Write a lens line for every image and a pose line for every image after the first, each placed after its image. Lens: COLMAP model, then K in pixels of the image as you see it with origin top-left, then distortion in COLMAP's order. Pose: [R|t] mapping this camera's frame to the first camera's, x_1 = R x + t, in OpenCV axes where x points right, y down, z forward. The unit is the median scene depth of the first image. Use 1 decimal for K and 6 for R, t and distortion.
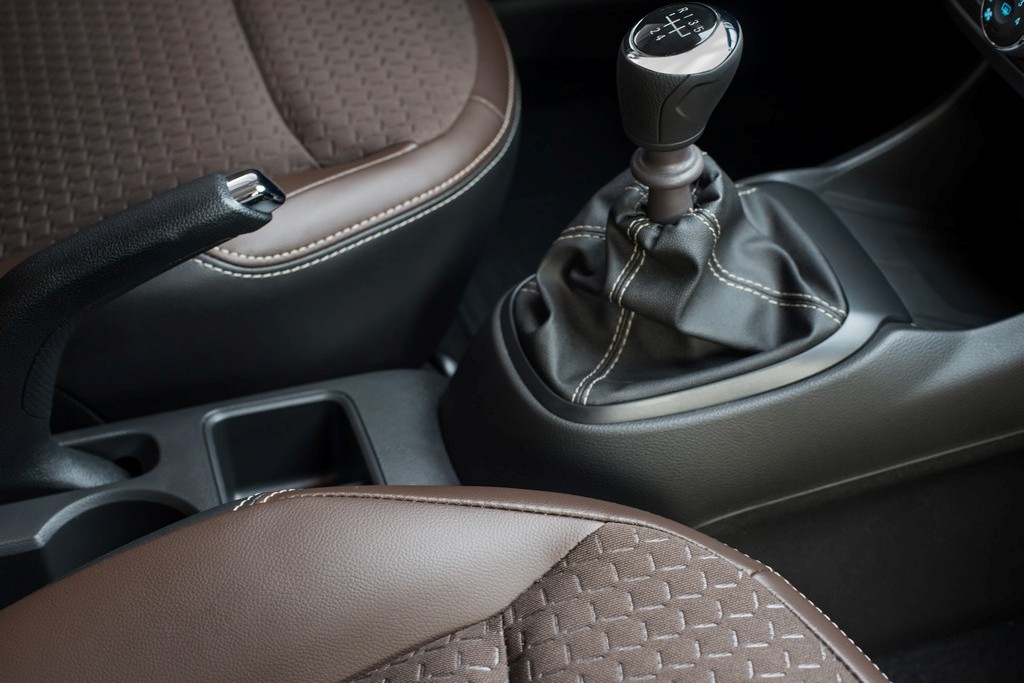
lens RADIAL K [[1534.0, 0, 512.0], [0, 1534.0, 341.5], [0, 0, 1]] dist [-0.009480, -0.024640]
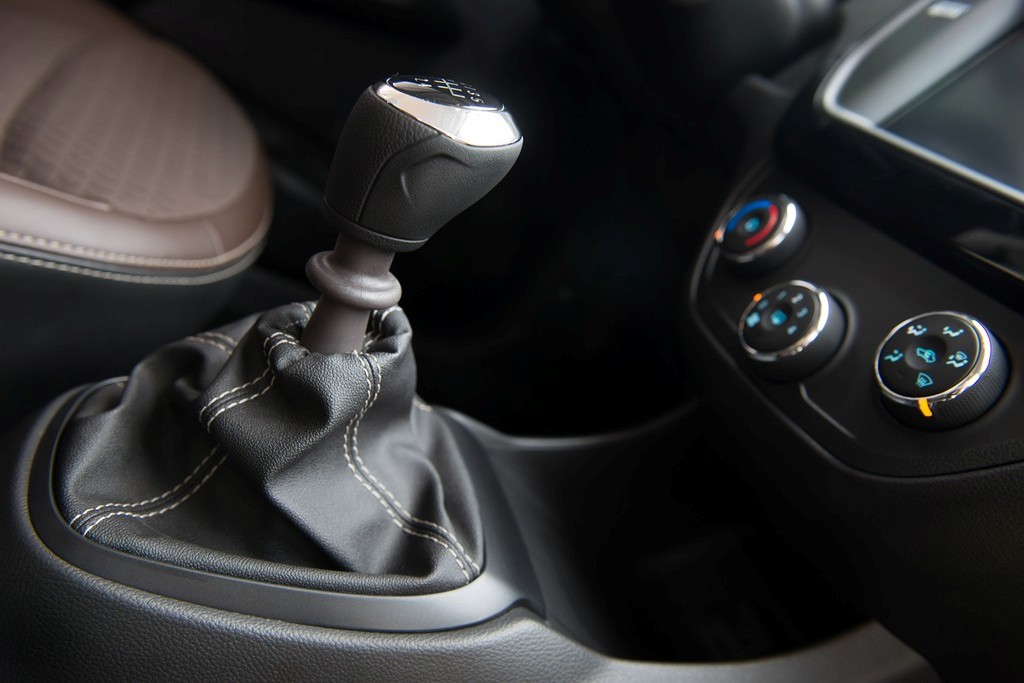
lens RADIAL K [[879.5, 0, 512.0], [0, 879.5, 341.5], [0, 0, 1]] dist [-0.042513, 0.006098]
pose [[0.869254, 0.461543, 0.177131, 0.102238], [-0.382799, 0.855124, -0.349612, 0.029665], [-0.312830, 0.236096, 0.919998, 0.567058]]
